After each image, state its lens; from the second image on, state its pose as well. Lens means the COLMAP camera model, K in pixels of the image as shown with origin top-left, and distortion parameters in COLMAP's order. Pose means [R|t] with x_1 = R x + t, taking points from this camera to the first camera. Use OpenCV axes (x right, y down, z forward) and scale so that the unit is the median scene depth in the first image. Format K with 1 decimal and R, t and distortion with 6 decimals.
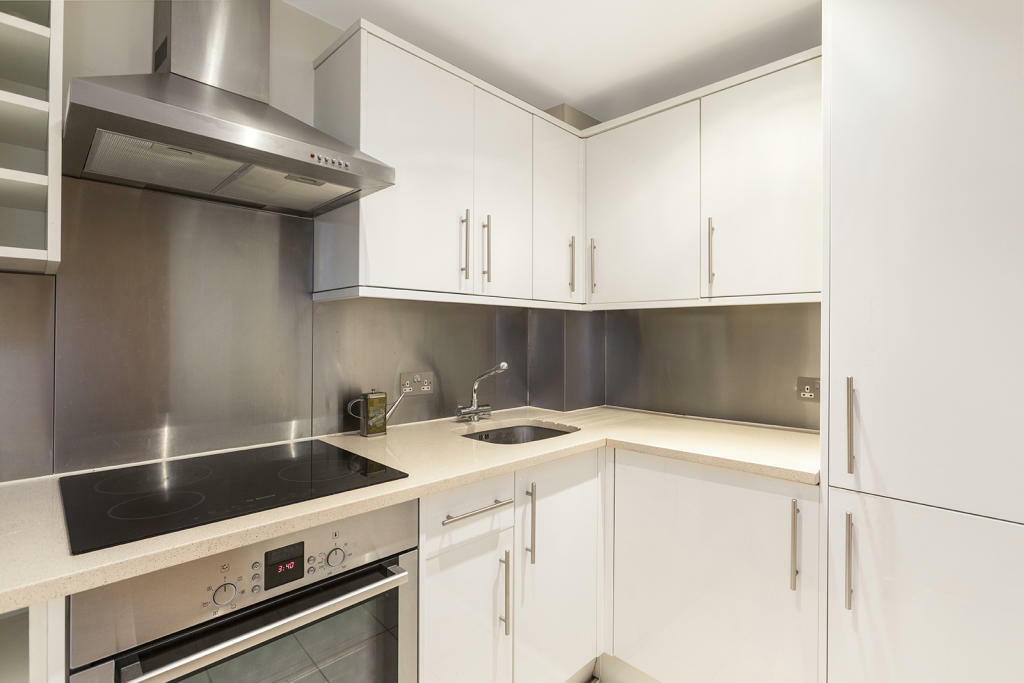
lens RADIAL K [[487.5, 0, 513.8], [0, 487.5, 333.5], [0, 0, 1]] dist [-0.031554, 0.058284]
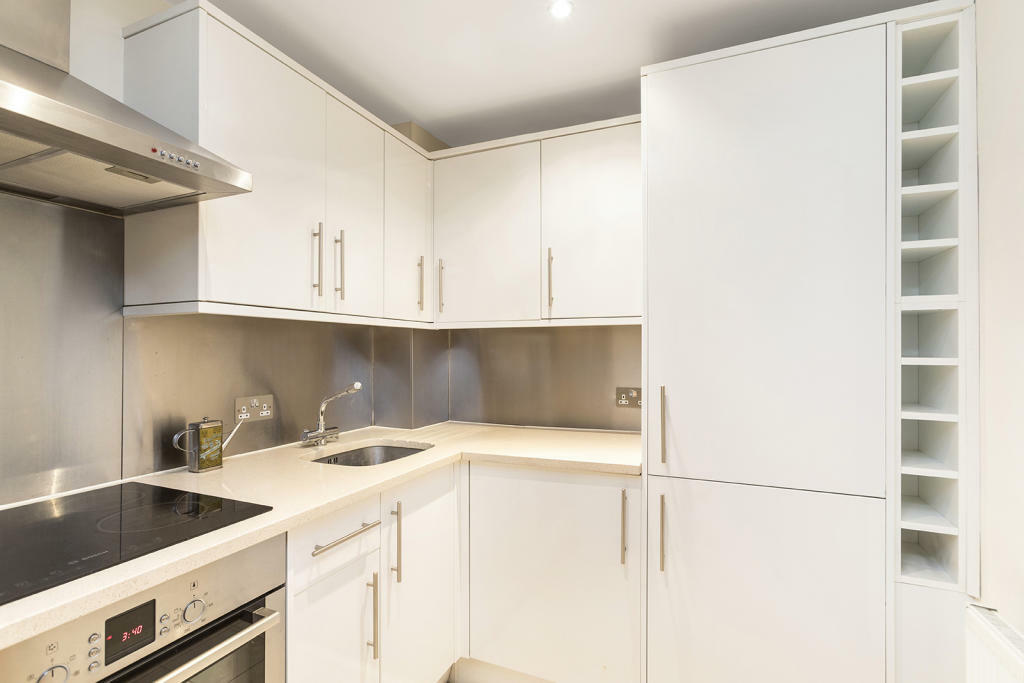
lens RADIAL K [[493.6, 0, 509.1], [0, 493.6, 347.2], [0, 0, 1]] dist [-0.000530, 0.014858]
pose [[0.932699, -0.004582, 0.360627, -0.100967], [0.005407, 0.999985, -0.001278, -0.008801], [-0.360615, 0.003142, 0.932709, -0.031845]]
